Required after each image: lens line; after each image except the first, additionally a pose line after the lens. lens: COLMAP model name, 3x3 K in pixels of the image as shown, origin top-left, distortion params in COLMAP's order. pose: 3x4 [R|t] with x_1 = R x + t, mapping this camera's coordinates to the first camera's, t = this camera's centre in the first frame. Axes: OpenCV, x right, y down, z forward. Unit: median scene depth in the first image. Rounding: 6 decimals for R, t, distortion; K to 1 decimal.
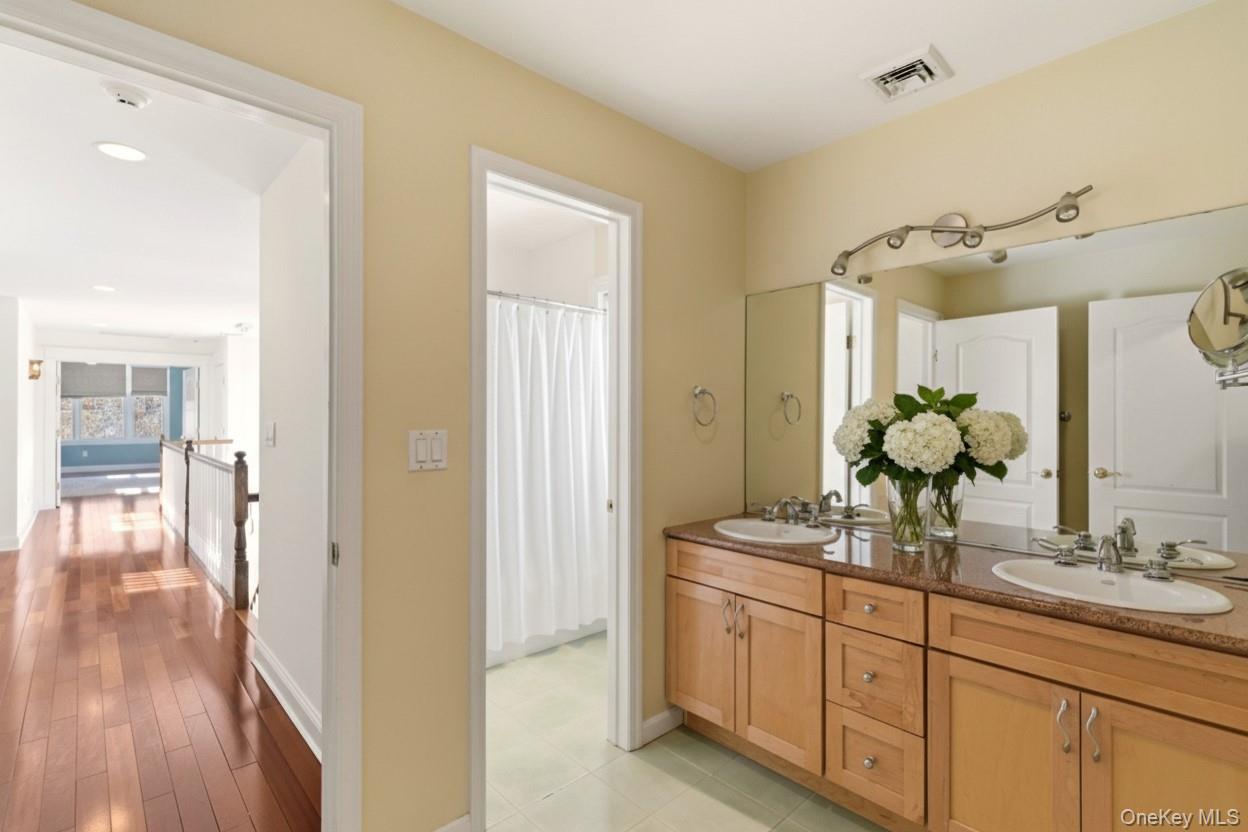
lens RADIAL K [[567.9, 0, 625.9], [0, 567.9, 419.7], [0, 0, 1]] dist [-0.002120, -0.000321]
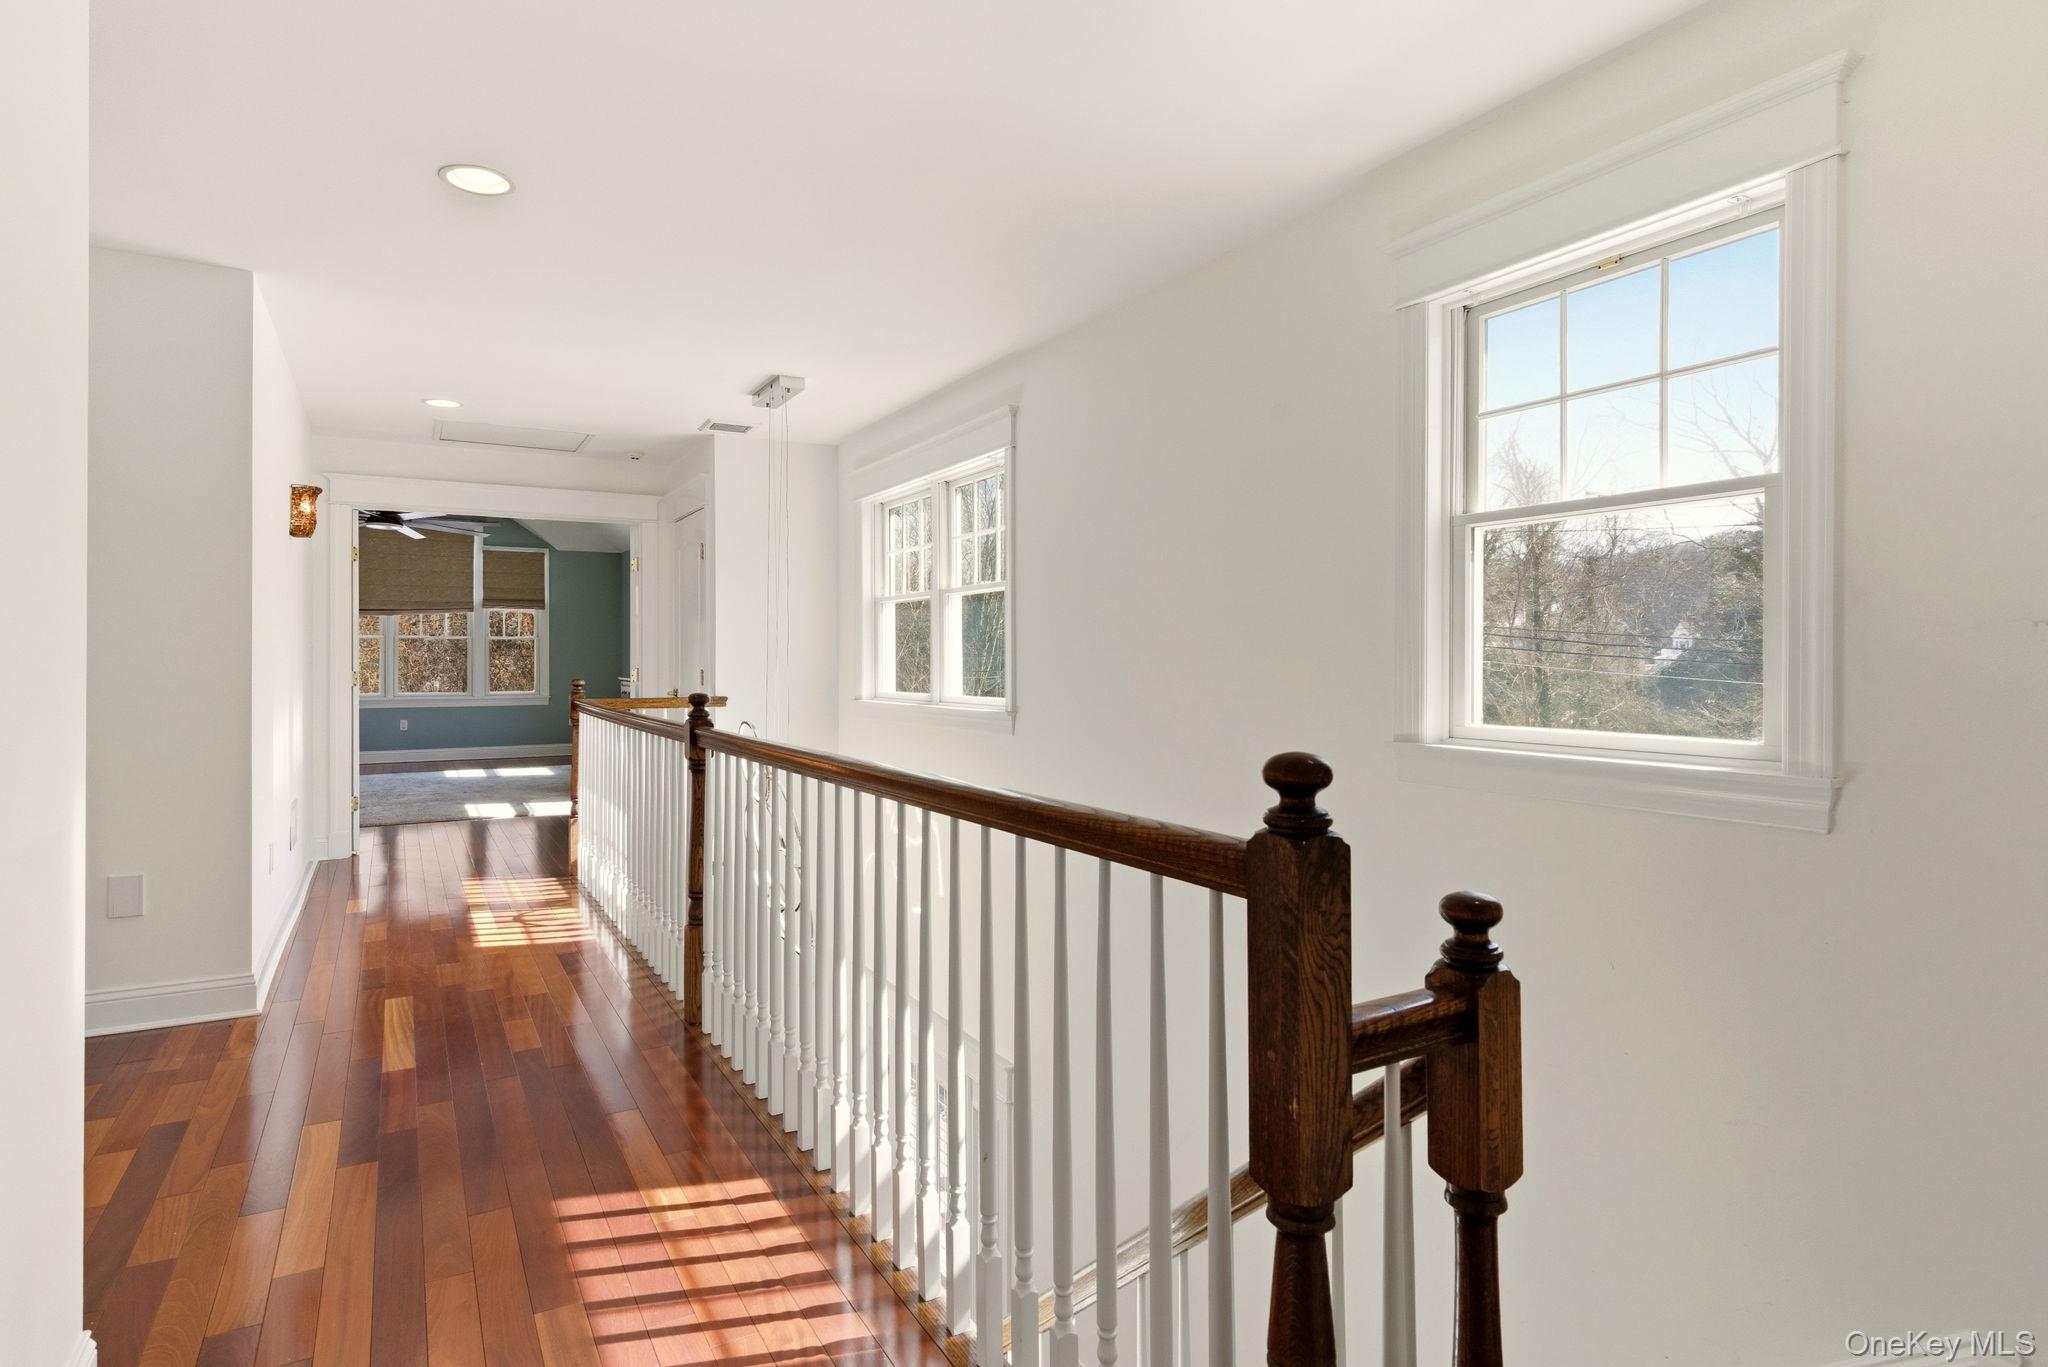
lens RADIAL K [[1033.0, 0, 1024.3], [0, 1033.0, 670.1], [0, 0, 1]] dist [0.002237, -0.000287]
pose [[0.977462, 0.000419, -0.211110, -0.358634], [0.000119, 0.999997, 0.002536, 0.016056], [0.211110, -0.002504, 0.977459, 0.358999]]
